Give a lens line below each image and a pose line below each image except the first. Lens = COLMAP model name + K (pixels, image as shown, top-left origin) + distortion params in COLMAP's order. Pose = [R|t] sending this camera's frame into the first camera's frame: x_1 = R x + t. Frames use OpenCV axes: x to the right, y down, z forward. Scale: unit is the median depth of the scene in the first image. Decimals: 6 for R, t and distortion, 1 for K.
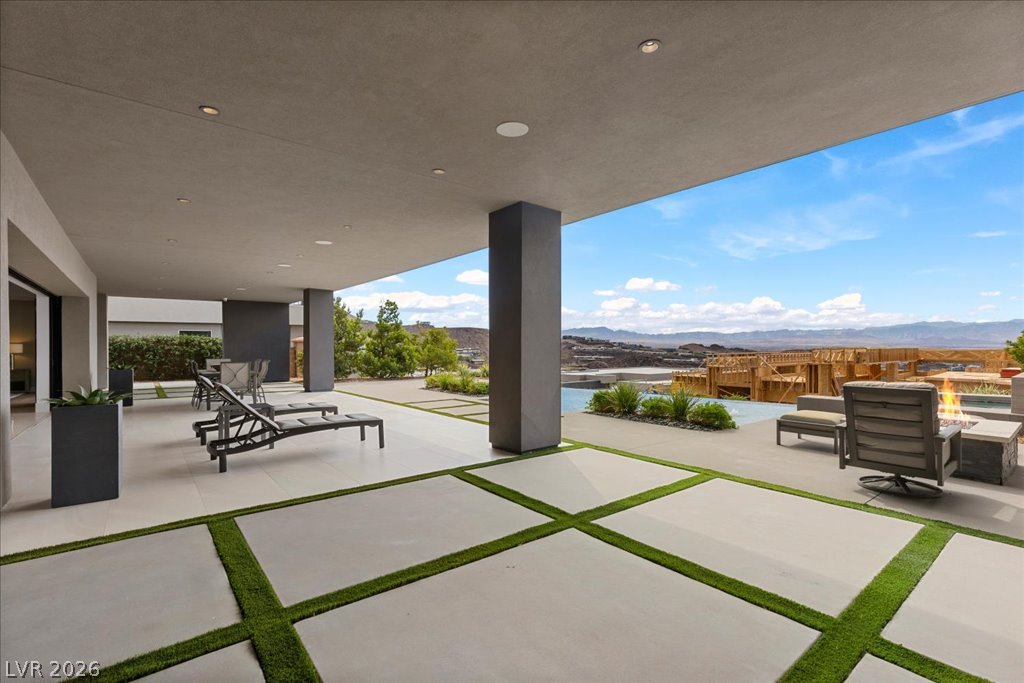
lens RADIAL K [[467.2, 0, 515.0], [0, 467.2, 345.2], [0, 0, 1]] dist [0.000674, 0.000086]
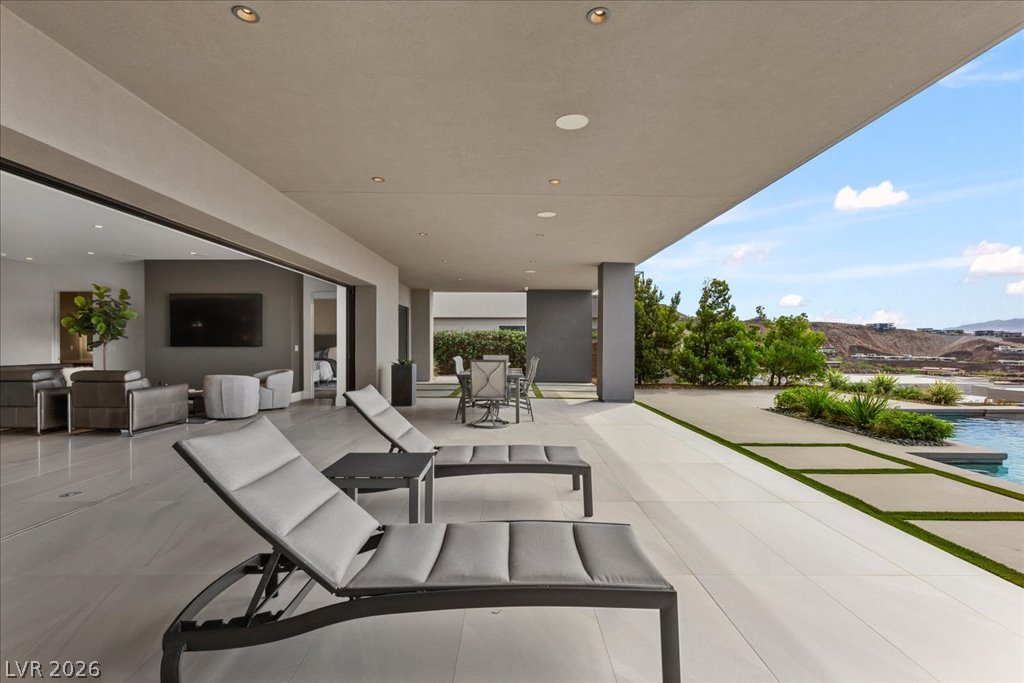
lens RADIAL K [[467.2, 0, 518.4], [0, 467.2, 346.1], [0, 0, 1]] dist [0.000674, 0.000086]
pose [[0.786129, 0.010446, -0.617974, -0.063211], [-0.006077, 0.999939, 0.009171, 0.003859], [0.618033, -0.003454, 0.786145, 0.245141]]
